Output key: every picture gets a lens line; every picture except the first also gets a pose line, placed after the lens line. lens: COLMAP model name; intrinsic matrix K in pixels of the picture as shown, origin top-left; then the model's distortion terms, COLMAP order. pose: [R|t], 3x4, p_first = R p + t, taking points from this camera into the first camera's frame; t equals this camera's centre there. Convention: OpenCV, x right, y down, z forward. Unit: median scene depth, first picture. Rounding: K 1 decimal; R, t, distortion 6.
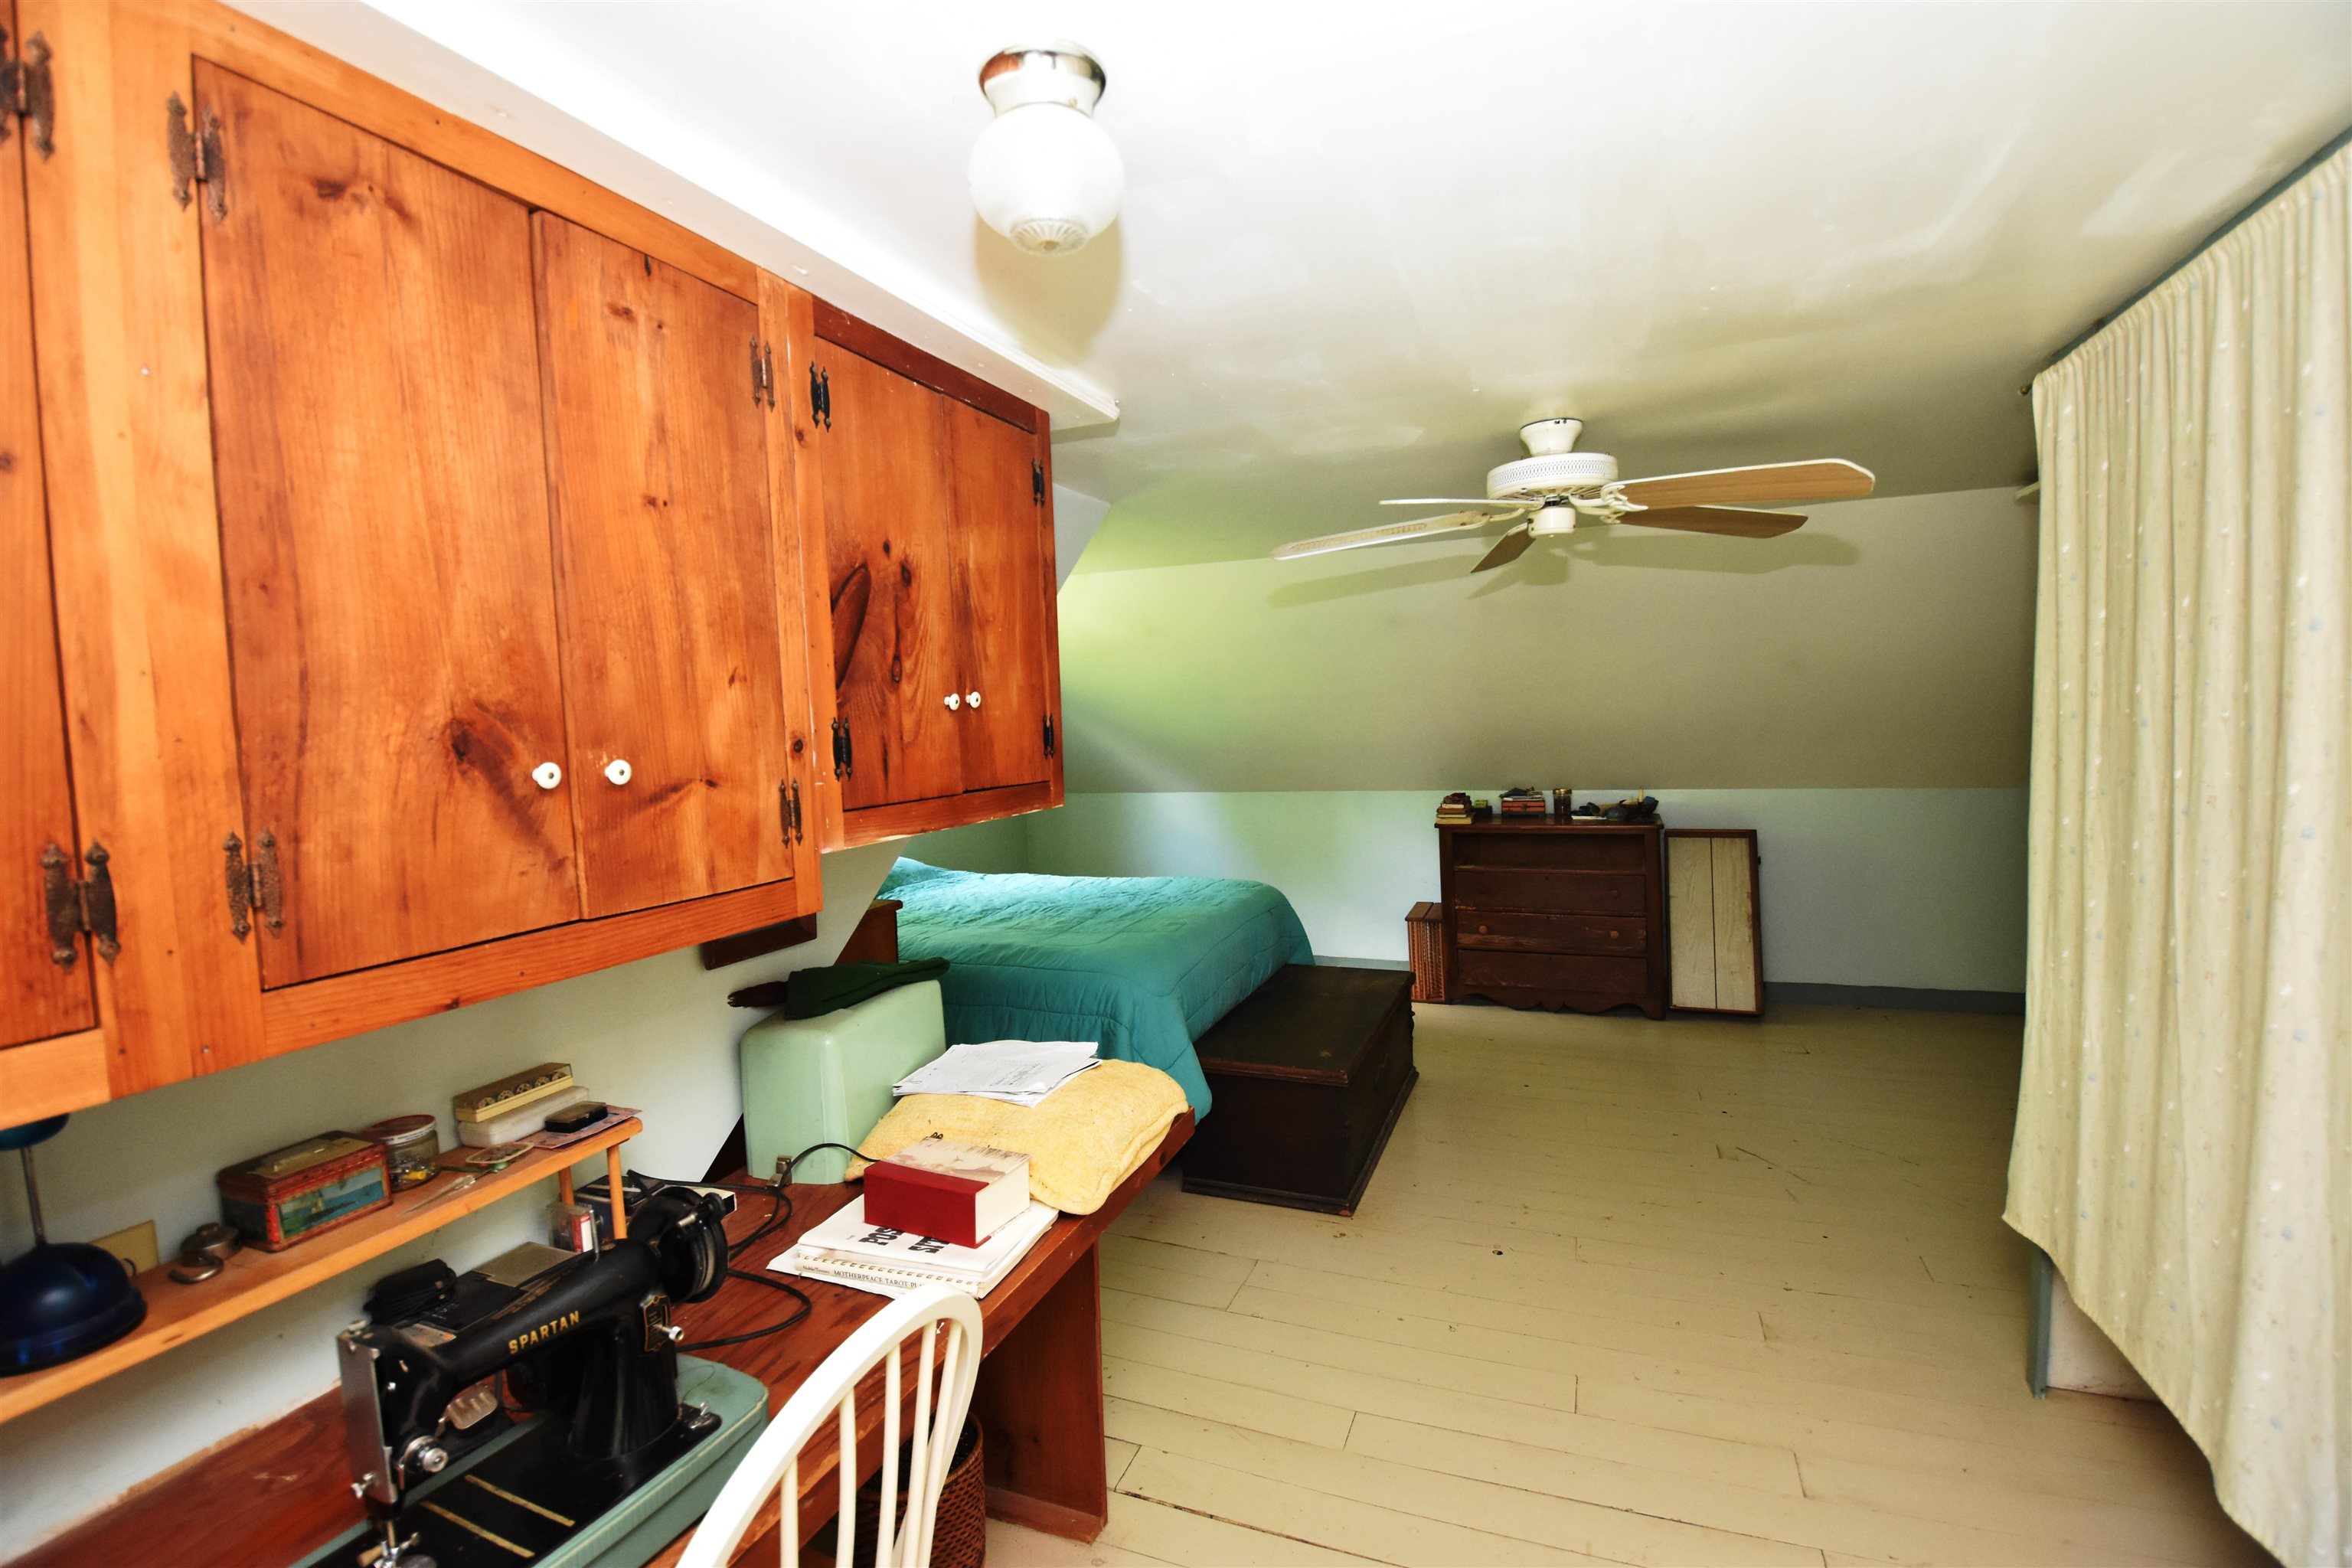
lens RADIAL K [[1037.0, 0, 1169.5], [0, 1037.0, 784.7], [0, 0, 1]] dist [-0.047731, -0.001388]
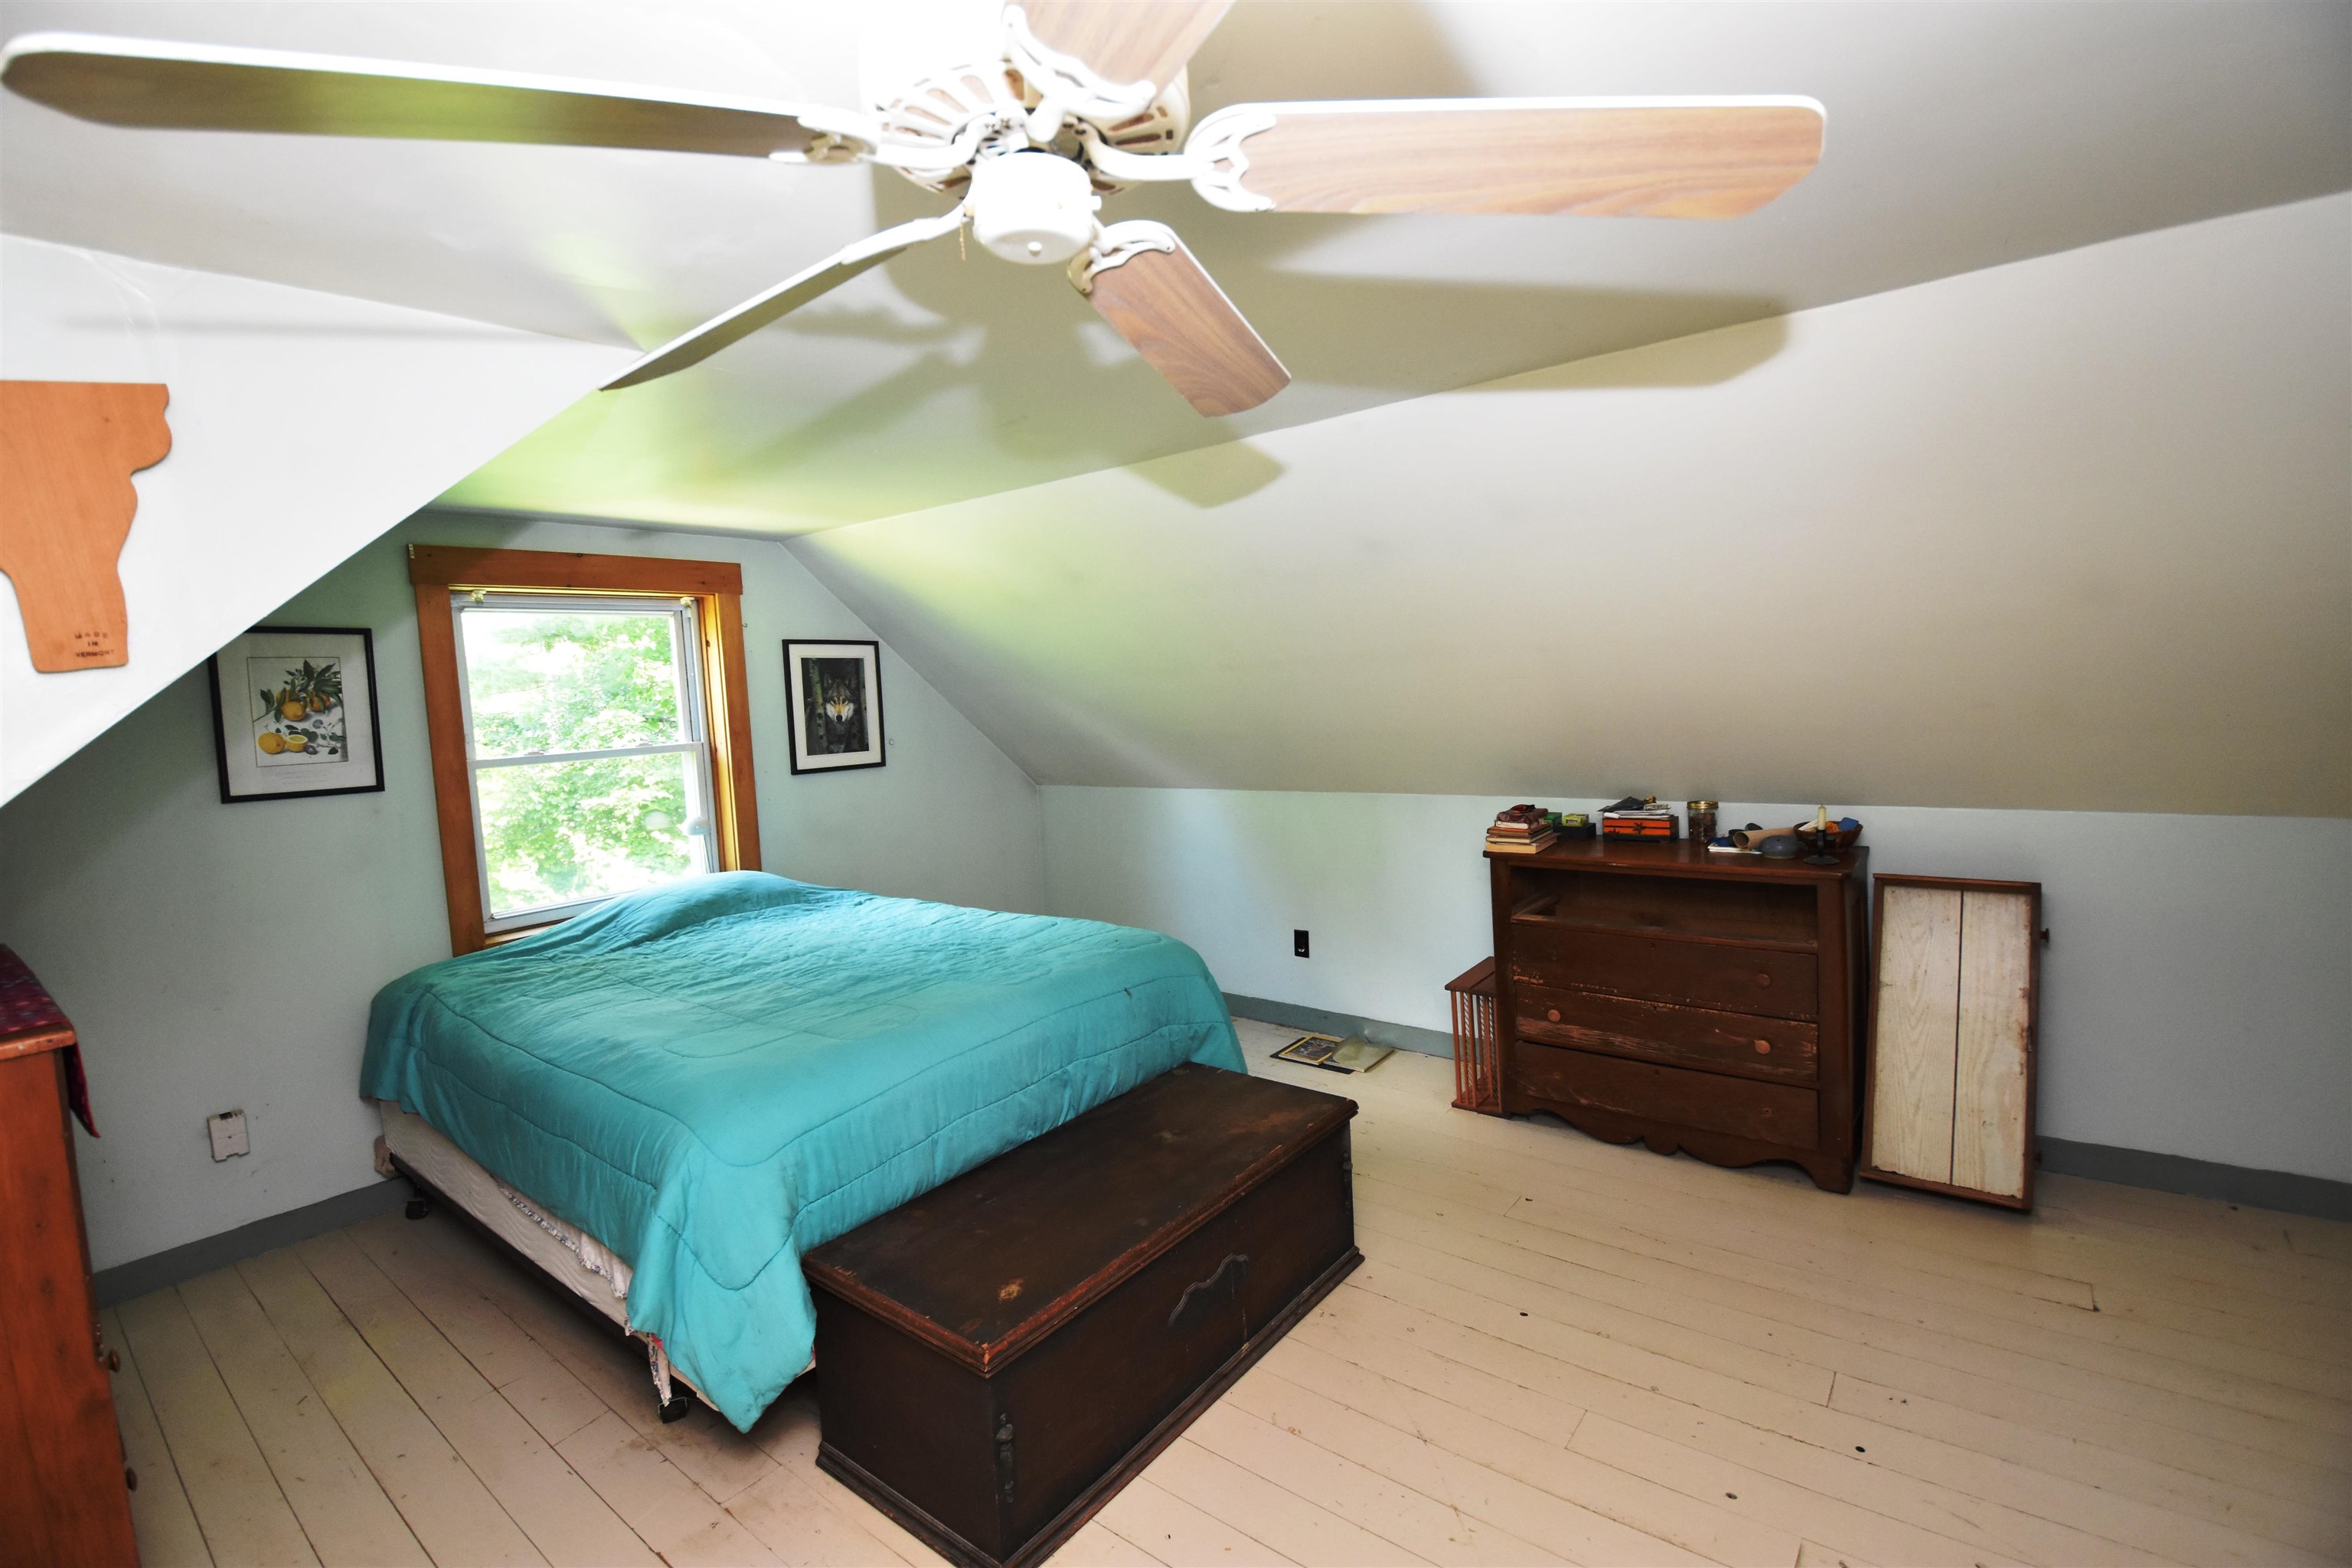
lens RADIAL K [[1037.0, 0, 1176.7], [0, 1037.0, 780.4], [0, 0, 1]] dist [-0.047731, -0.001388]
pose [[0.957998, 0.015398, -0.286361, 0.261557], [-0.005119, 0.999317, 0.036609, -0.031283], [0.286729, -0.033606, 0.957422, 0.315917]]
